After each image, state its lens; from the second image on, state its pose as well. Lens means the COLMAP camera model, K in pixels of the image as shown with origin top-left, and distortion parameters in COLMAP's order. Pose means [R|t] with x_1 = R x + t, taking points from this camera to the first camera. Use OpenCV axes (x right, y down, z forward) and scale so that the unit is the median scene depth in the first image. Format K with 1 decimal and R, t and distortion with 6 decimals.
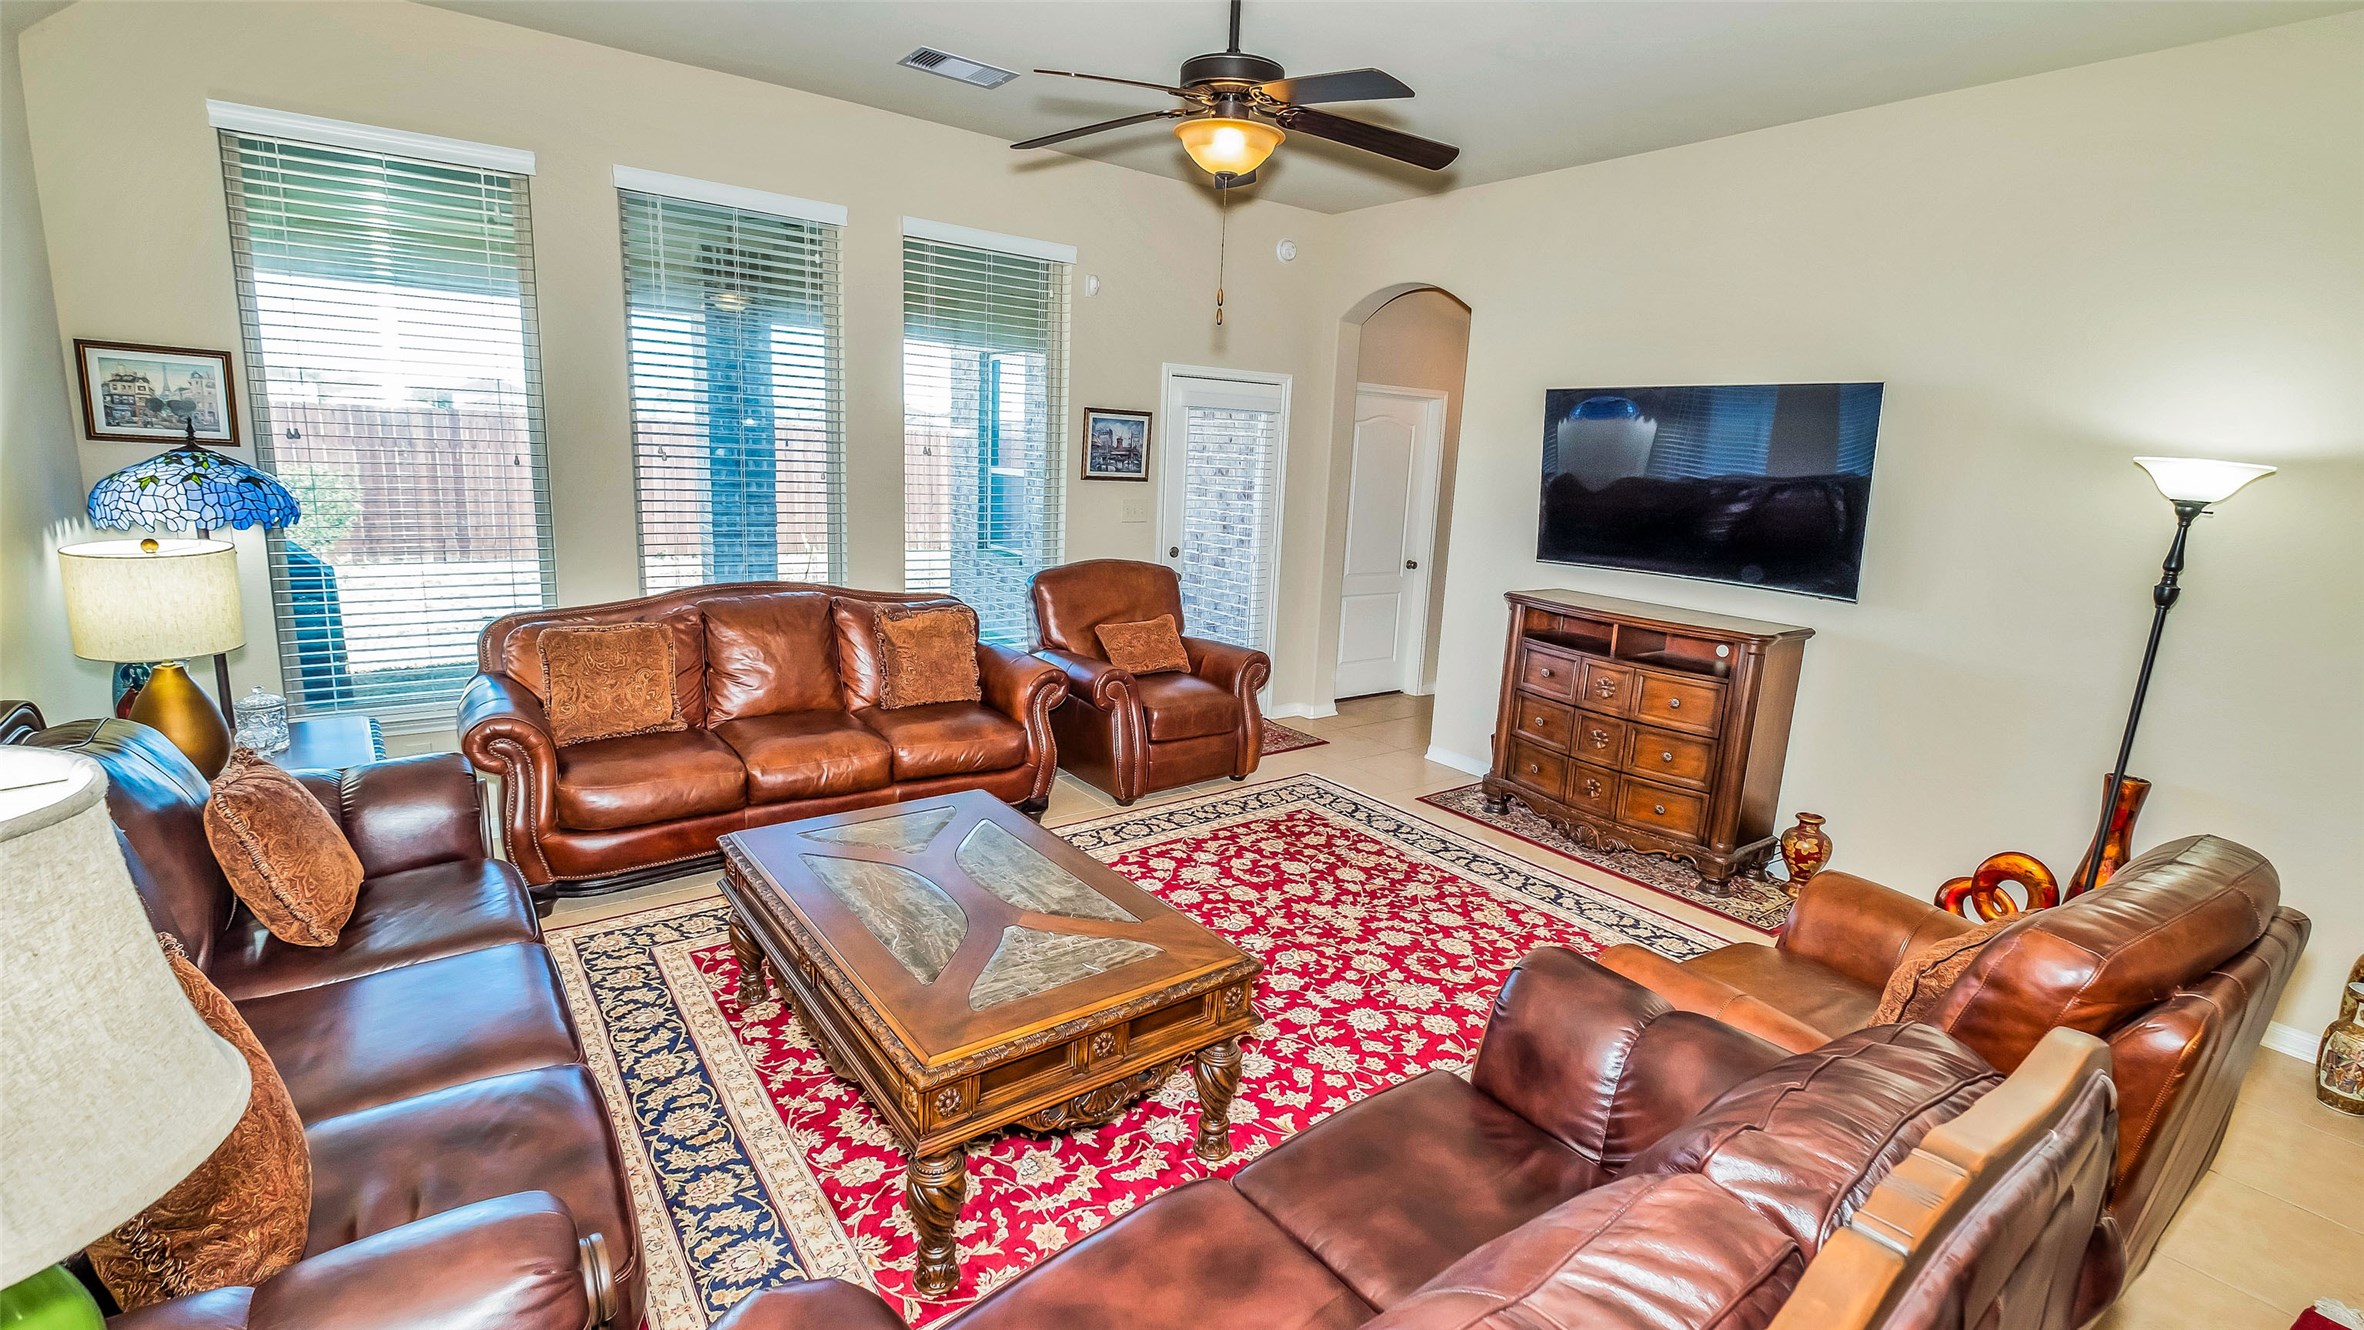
lens RADIAL K [[1023.9, 0, 1198.2], [0, 1023.9, 654.4], [0, 0, 1]] dist [-0.004242, -0.000147]
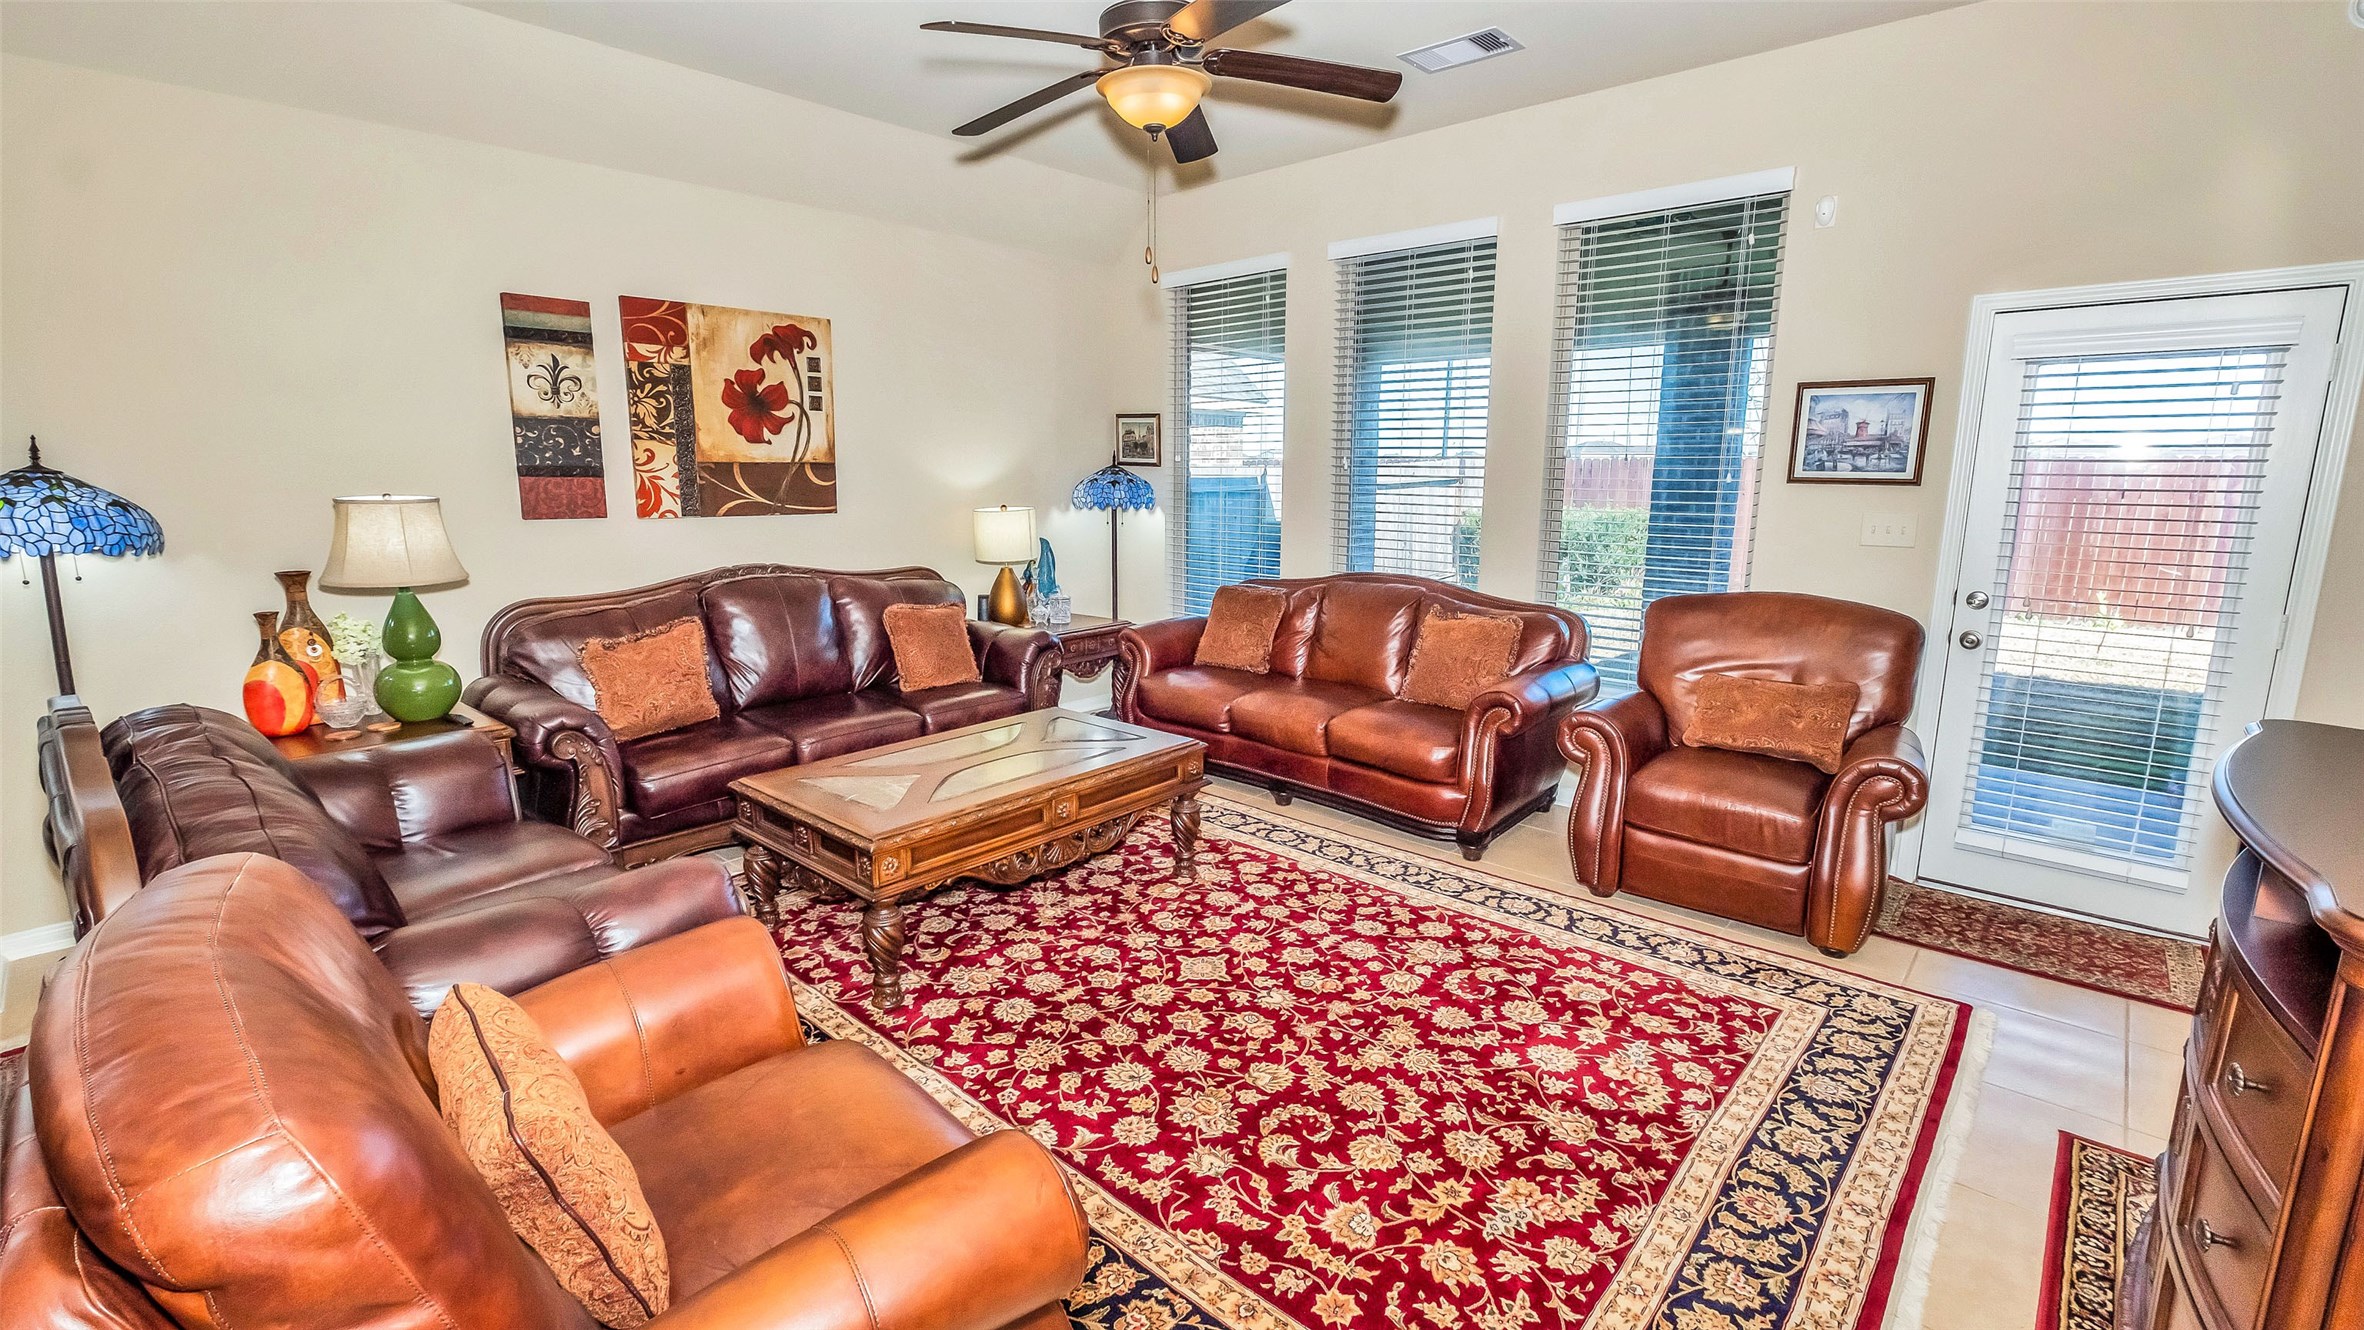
lens RADIAL K [[1023.9, 0, 1202.1], [0, 1023.9, 668.2], [0, 0, 1]] dist [-0.004242, -0.000147]
pose [[0.199454, 0.141087, -0.969697, 0.712720], [-0.190846, 0.976224, 0.102782, -0.050068], [0.961143, 0.164563, 0.221638, 0.619696]]
